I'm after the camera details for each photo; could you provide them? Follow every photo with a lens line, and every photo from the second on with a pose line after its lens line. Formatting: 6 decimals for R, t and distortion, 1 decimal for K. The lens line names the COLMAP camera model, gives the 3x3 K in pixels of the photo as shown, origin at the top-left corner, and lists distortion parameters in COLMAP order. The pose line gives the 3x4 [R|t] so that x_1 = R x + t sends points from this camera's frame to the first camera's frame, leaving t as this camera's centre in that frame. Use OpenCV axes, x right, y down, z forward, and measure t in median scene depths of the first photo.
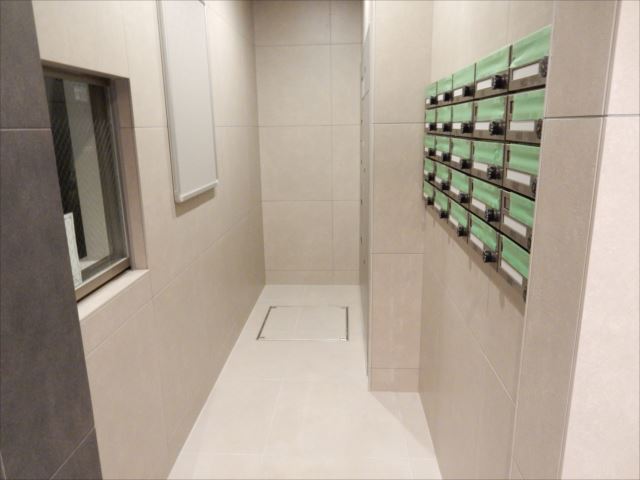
lens RADIAL K [[473.1, 0, 320.0], [0, 473.1, 240.0], [0, 0, 1]] dist [-0.003460, -0.002540]
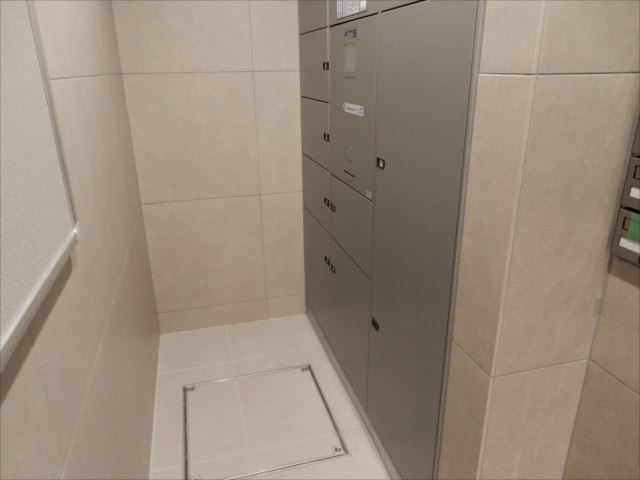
lens RADIAL K [[473.1, 0, 320.0], [0, 473.1, 240.0], [0, 0, 1]] dist [-0.003460, -0.002540]
pose [[0.947759, -0.105098, 0.301178, -0.120104], [0.070931, 0.989962, 0.122246, -0.120710], [-0.311002, -0.094497, 0.945700, 0.475760]]
